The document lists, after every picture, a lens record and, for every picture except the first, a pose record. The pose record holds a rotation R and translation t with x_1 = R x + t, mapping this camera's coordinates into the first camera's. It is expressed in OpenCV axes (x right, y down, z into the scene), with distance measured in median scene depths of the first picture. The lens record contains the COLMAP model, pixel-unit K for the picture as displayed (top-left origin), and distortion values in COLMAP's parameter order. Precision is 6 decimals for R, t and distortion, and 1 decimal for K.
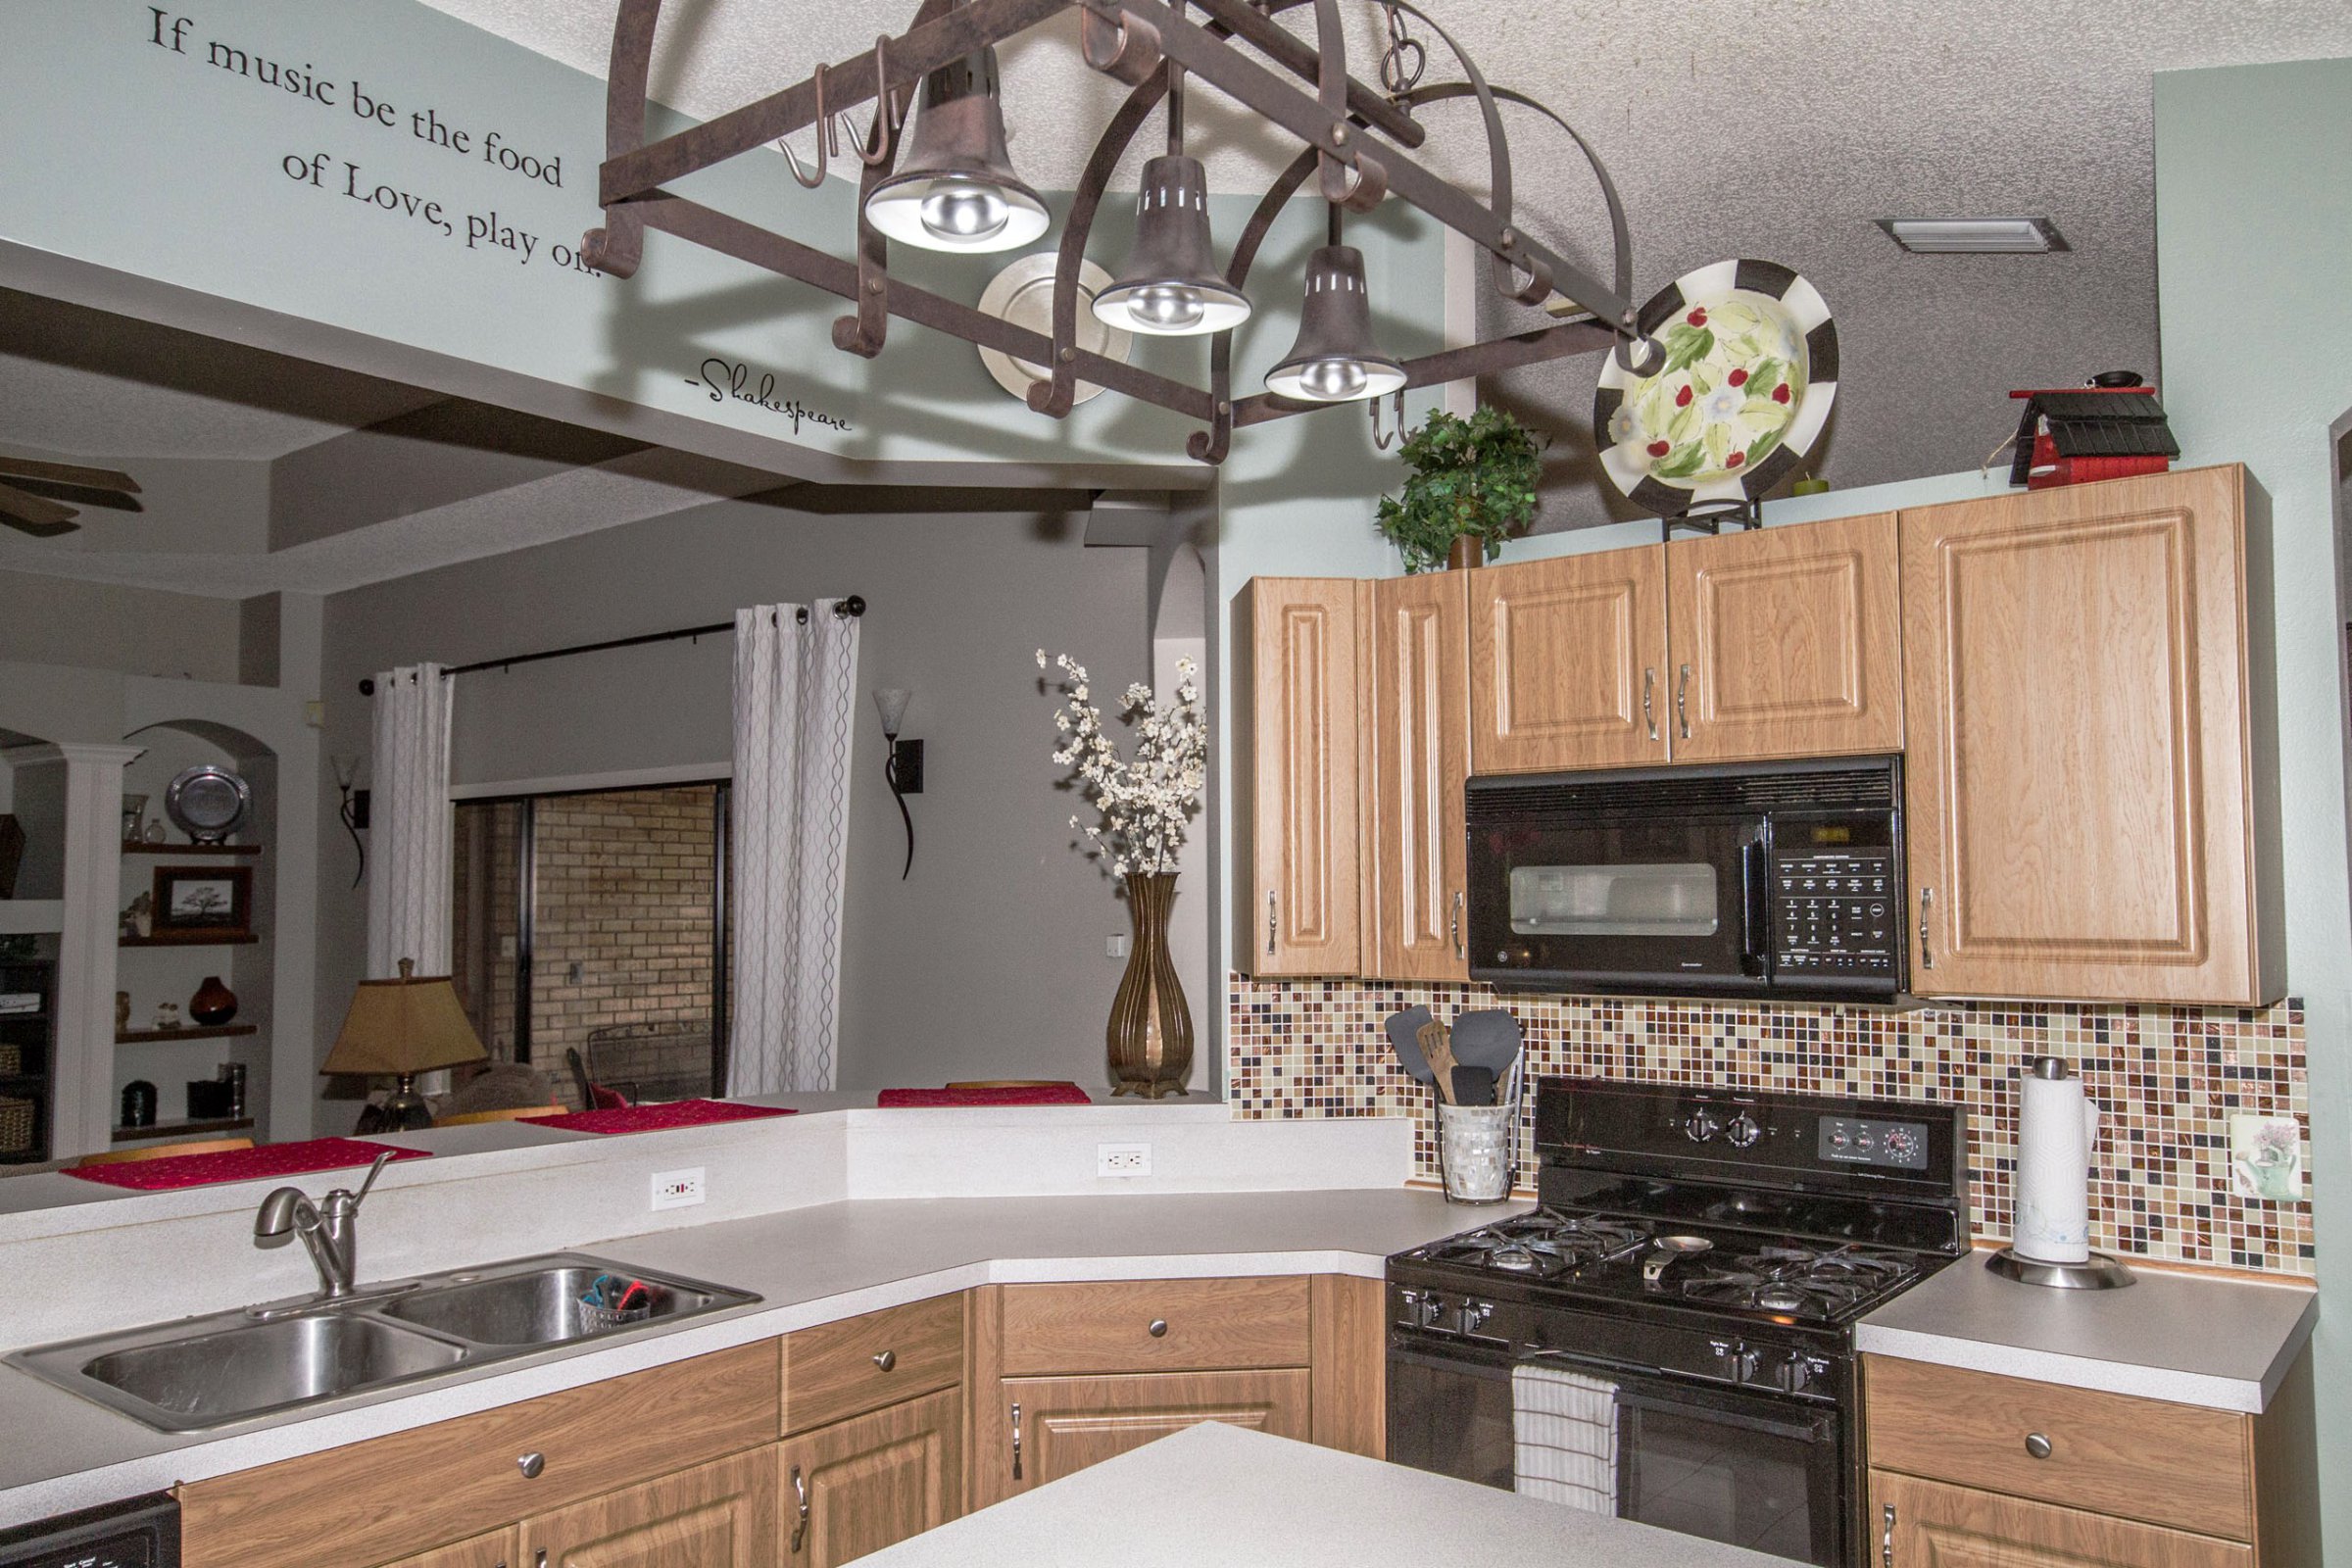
lens RADIAL K [[1748.1, 0, 1177.2], [0, 1748.1, 788.5], [0, 0, 1]] dist [-0.005425, 0.037262]
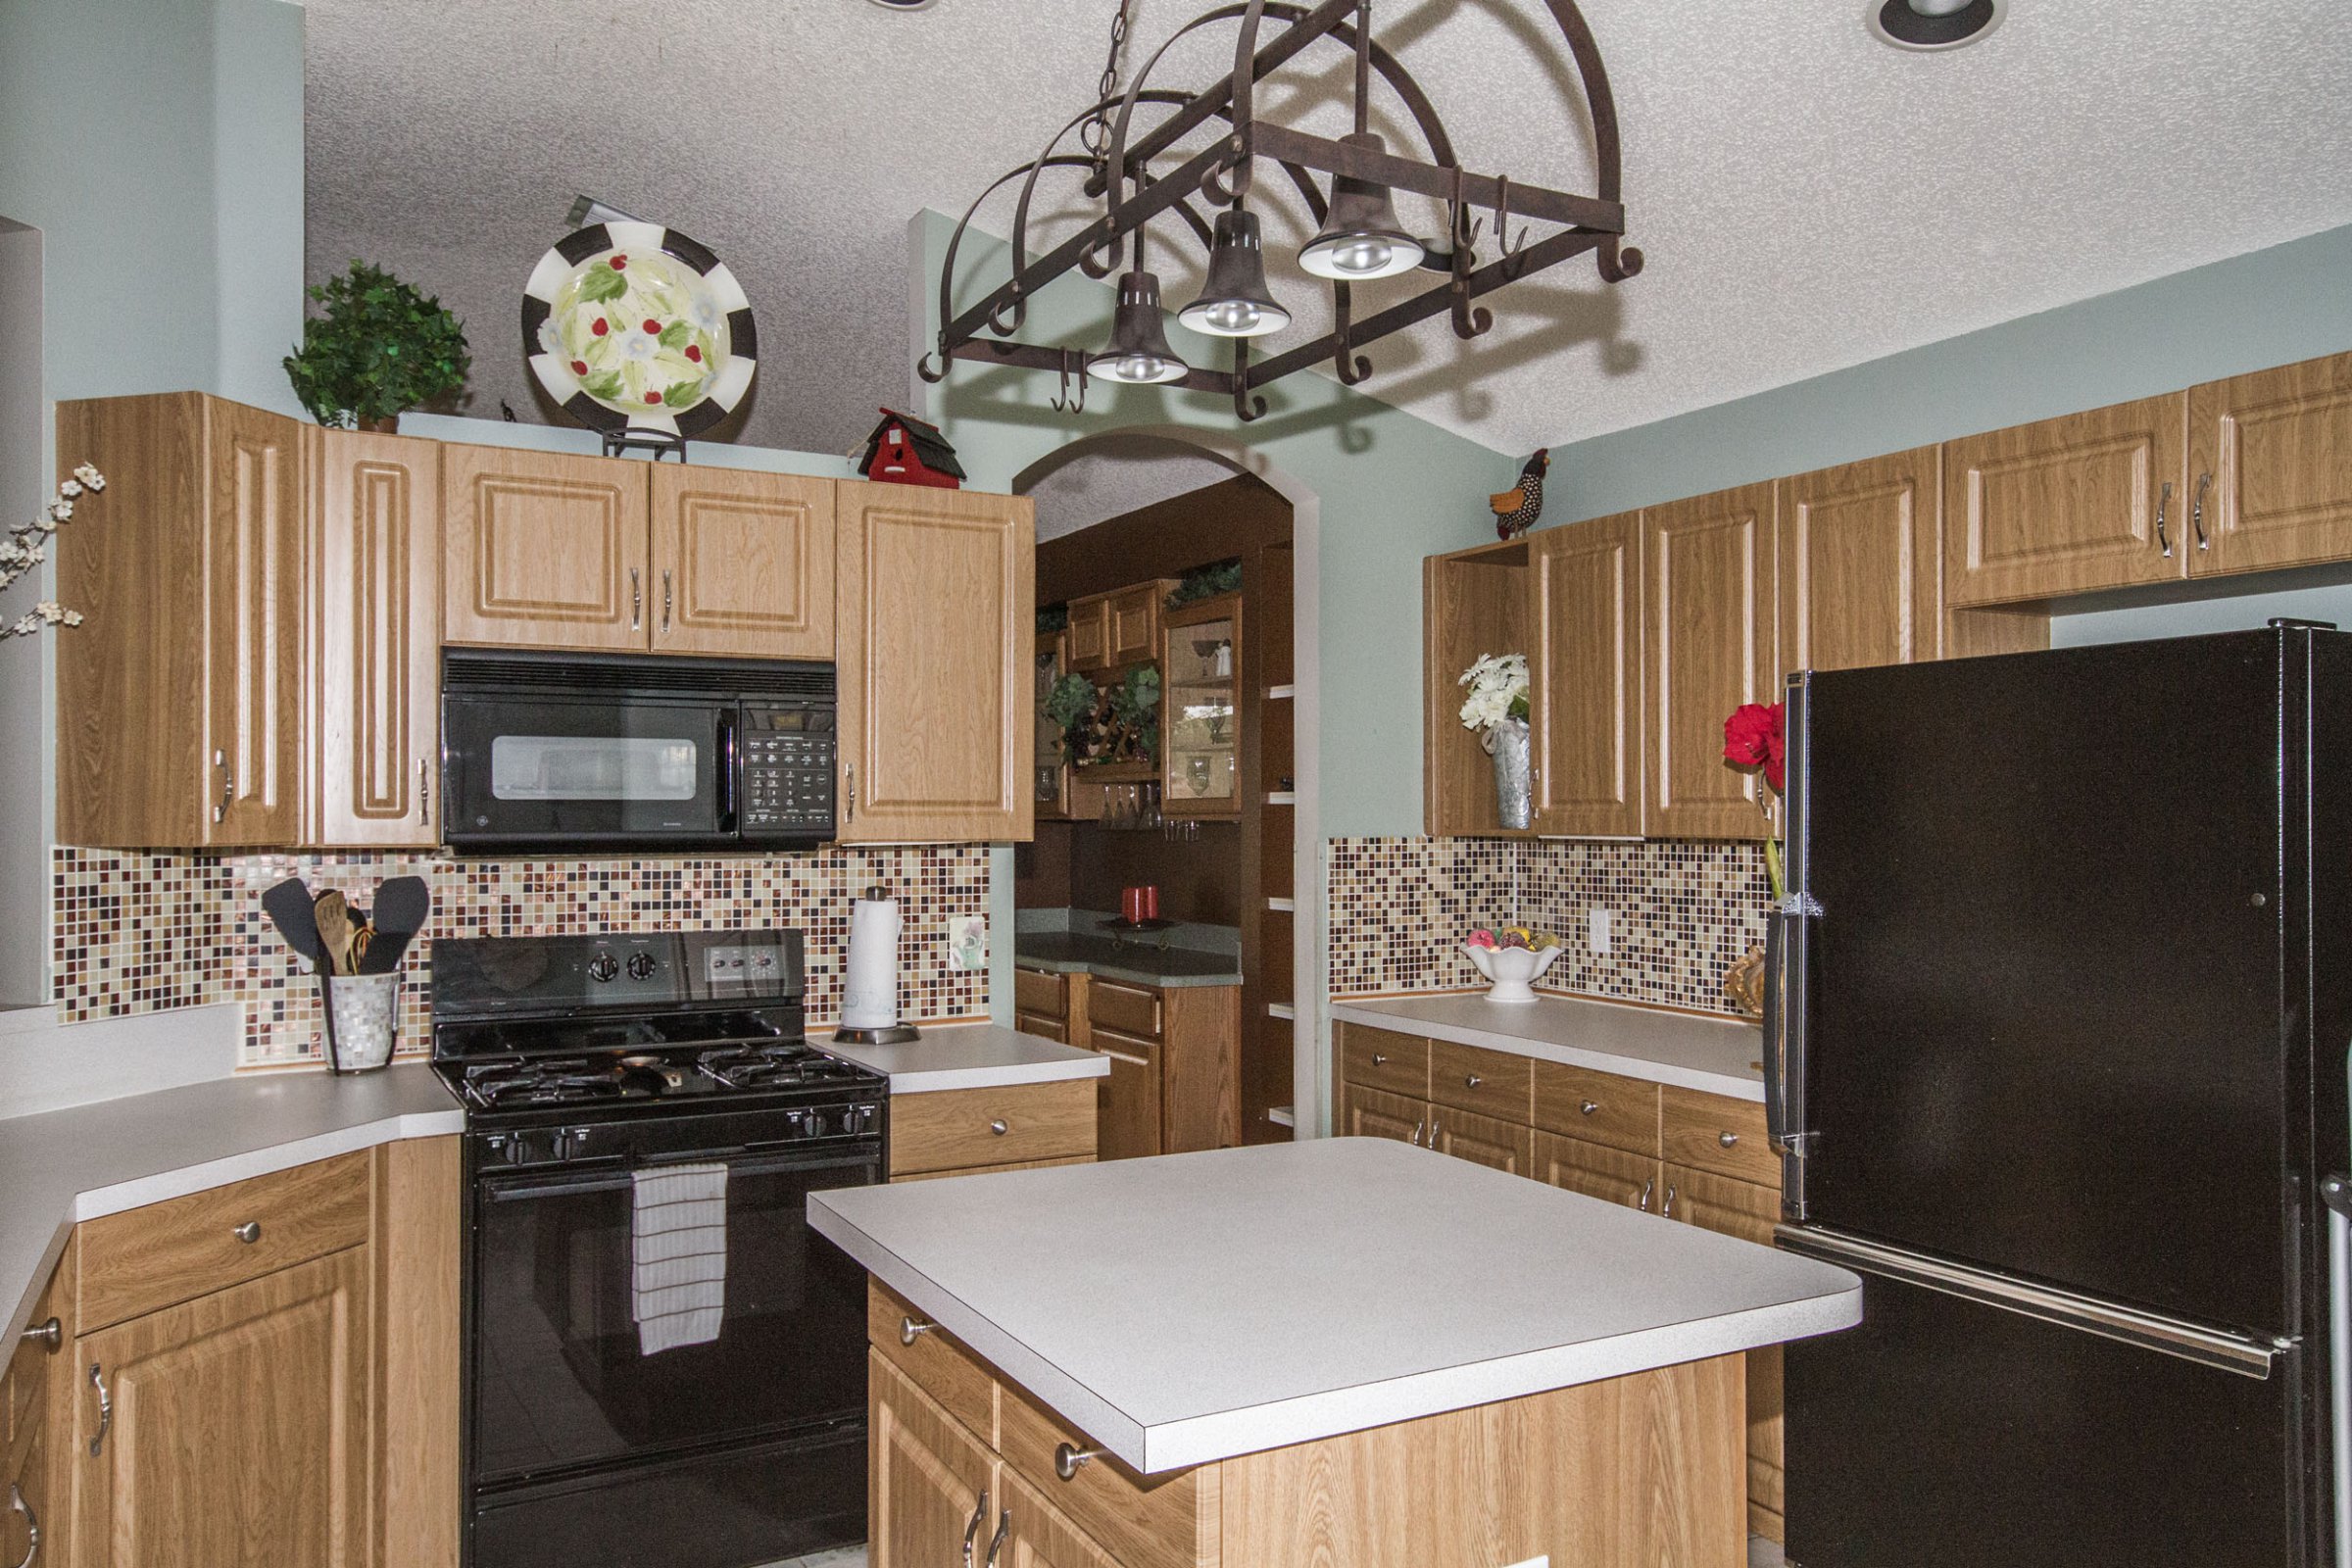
lens RADIAL K [[1656.5, 0, 1169.0], [0, 1656.5, 791.9], [0, 0, 1]] dist [0.001393, 0.004054]
pose [[0.390474, 0.015269, 0.920487, -0.539869], [-0.058246, 0.998269, 0.008149, 0.044583], [-0.918769, -0.056797, 0.390688, 0.224022]]
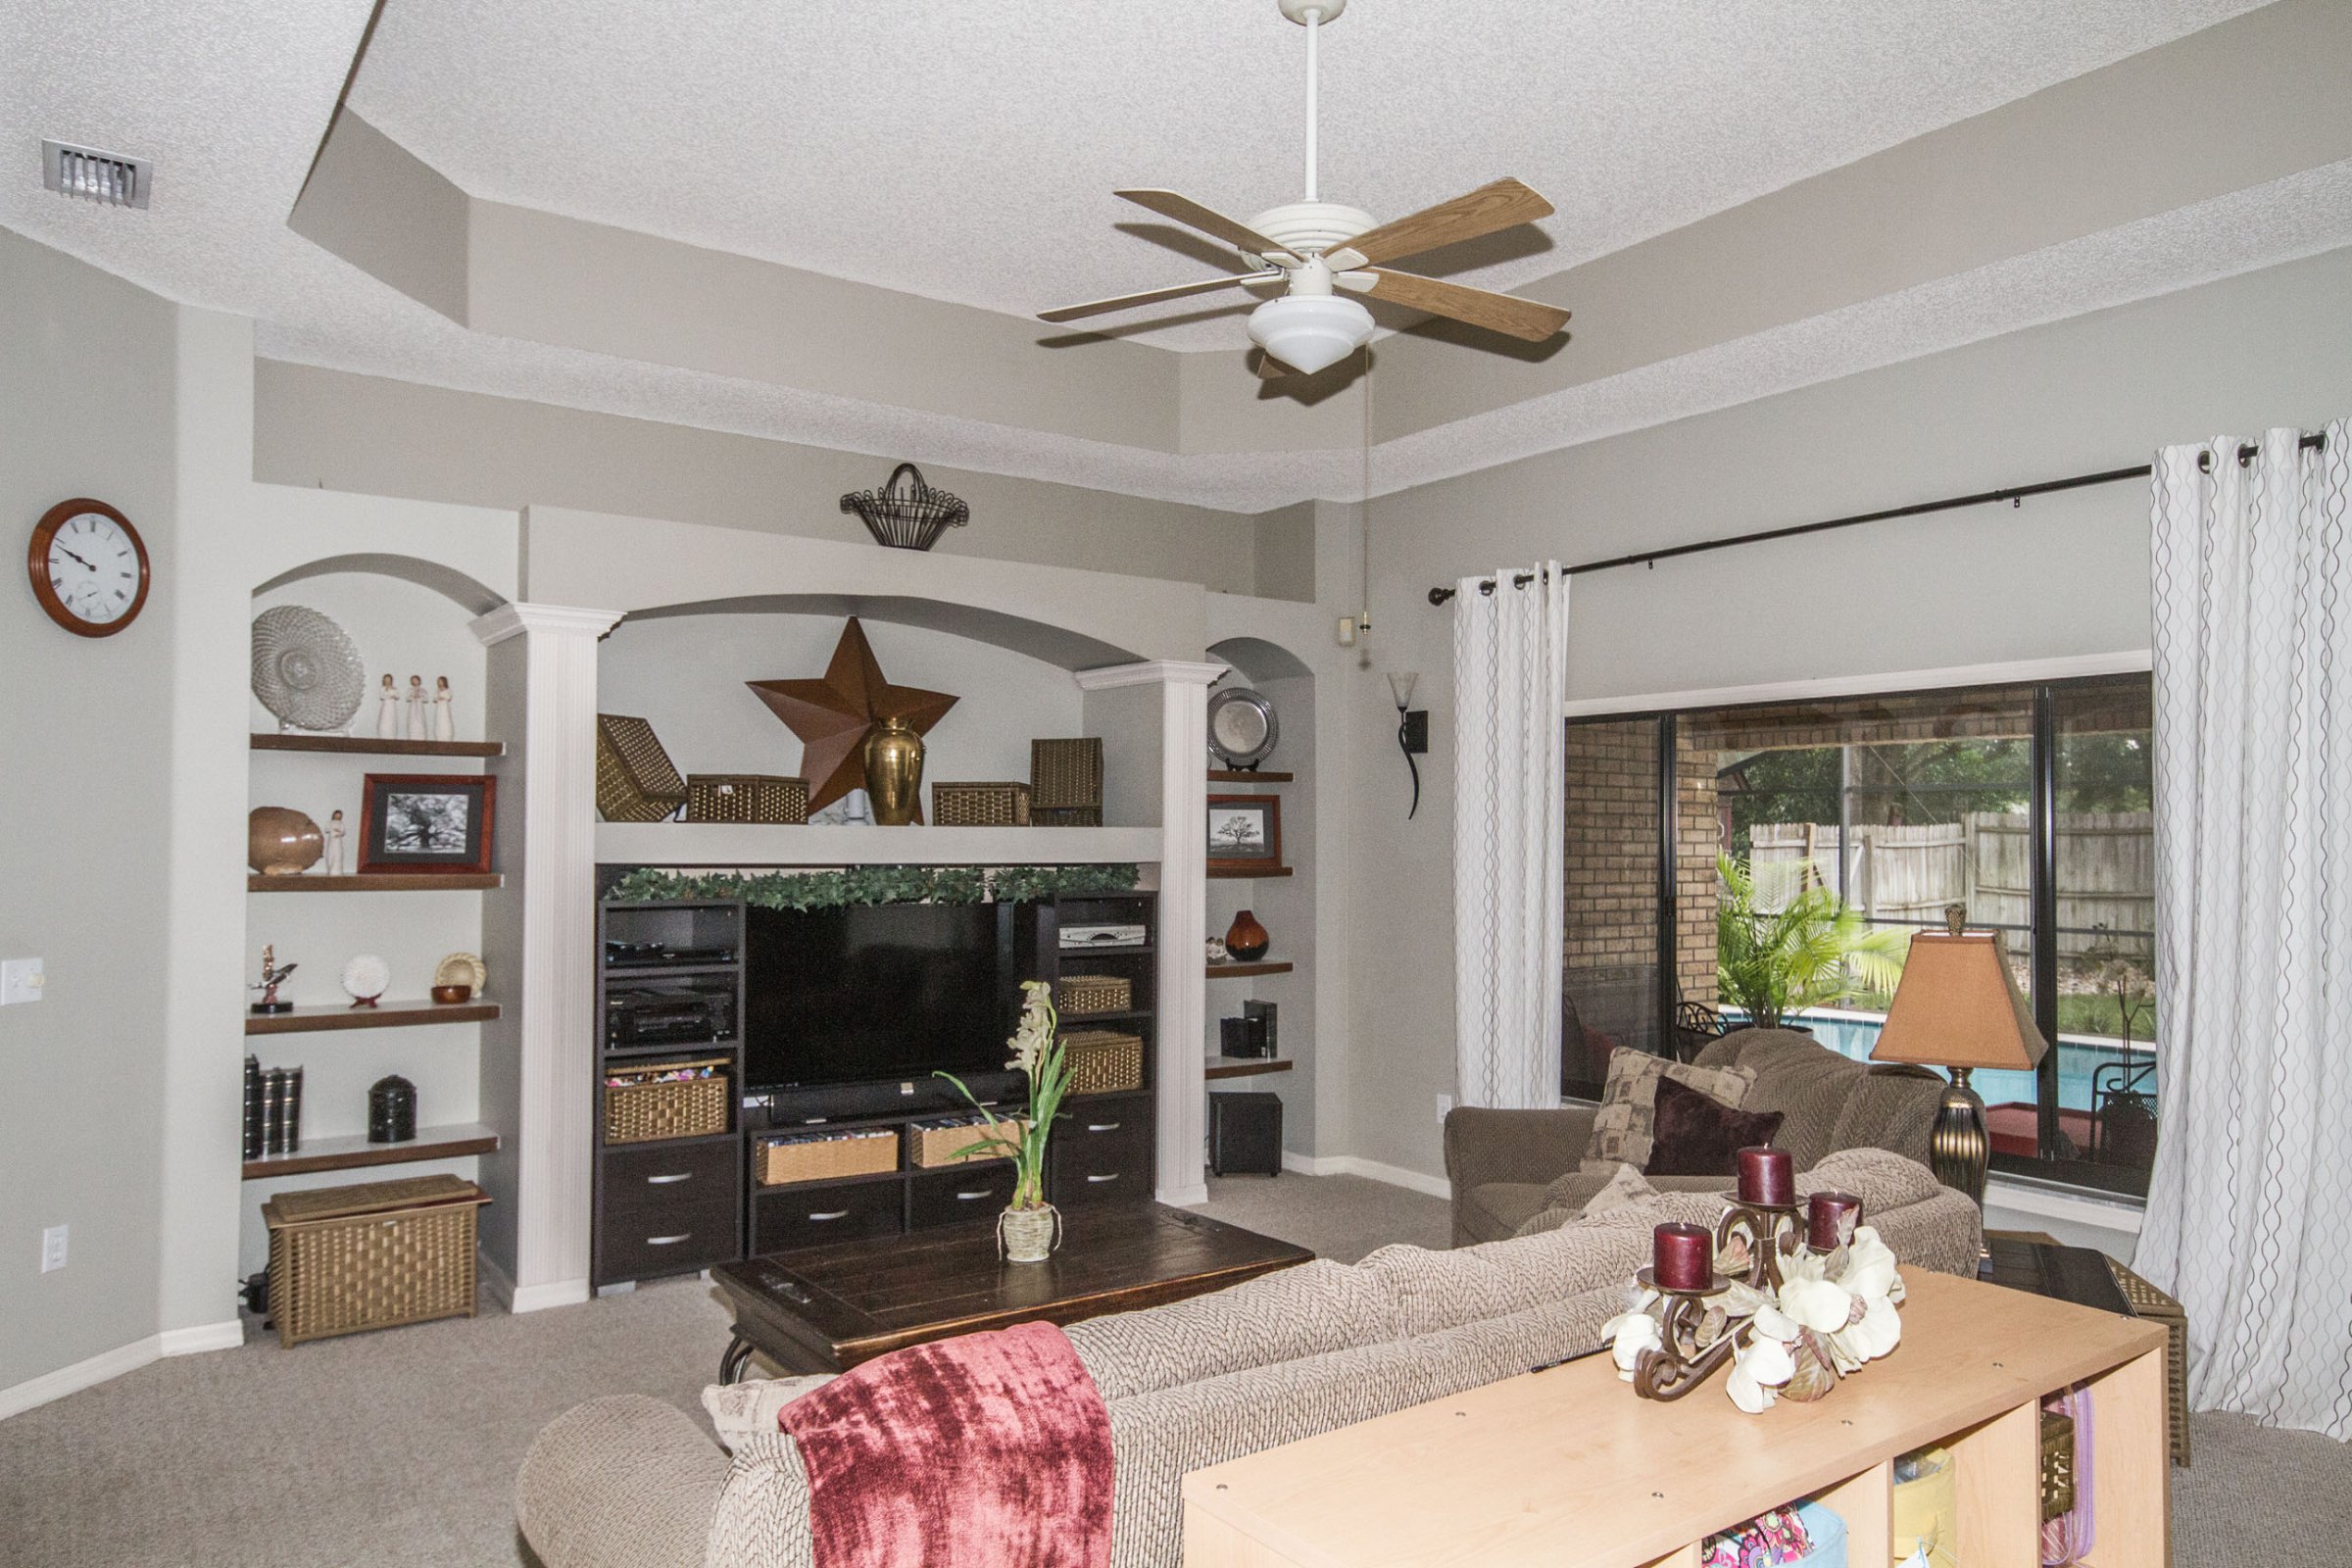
lens RADIAL K [[1563.7, 0, 1163.4], [0, 1563.7, 800.3], [0, 0, 1]] dist [-0.026693, 0.000666]
pose [[0.963386, 0.001604, -0.268115, -0.941280], [0.008012, 0.999363, 0.034766, 0.045317], [0.268000, -0.035642, 0.962759, 0.441749]]
